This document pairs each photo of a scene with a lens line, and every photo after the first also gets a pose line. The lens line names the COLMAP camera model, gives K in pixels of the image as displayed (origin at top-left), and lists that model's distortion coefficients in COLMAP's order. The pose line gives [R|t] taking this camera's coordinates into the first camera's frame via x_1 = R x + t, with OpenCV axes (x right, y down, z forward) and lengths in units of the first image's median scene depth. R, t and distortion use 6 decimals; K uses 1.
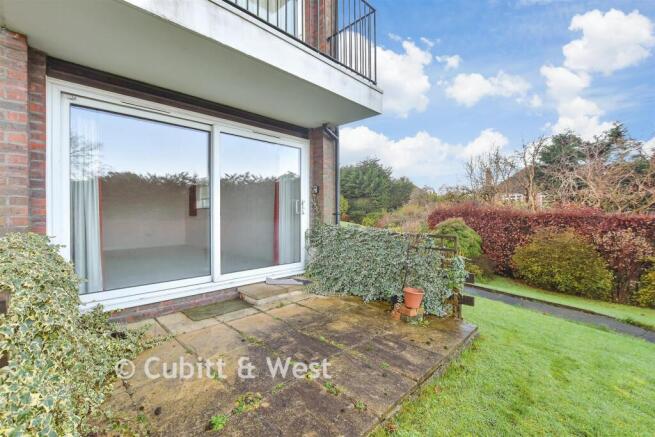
lens RADIAL K [[286.9, 0, 327.5], [0, 286.9, 218.5], [0, 0, 1]] dist [-0.000067, 0.000270]
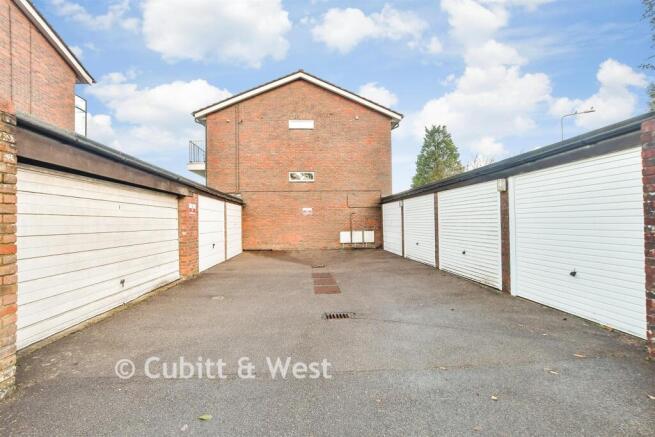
lens RADIAL K [[286.9, 0, 327.5], [0, 286.9, 218.5], [0, 0, 1]] dist [-0.000067, 0.000270]
pose [[1.000000, -0.000278, -0.000182, 0.451197], [0.000278, 1.000000, 0.000247, 0.035446], [0.000182, -0.000247, 1.000000, 0.262026]]
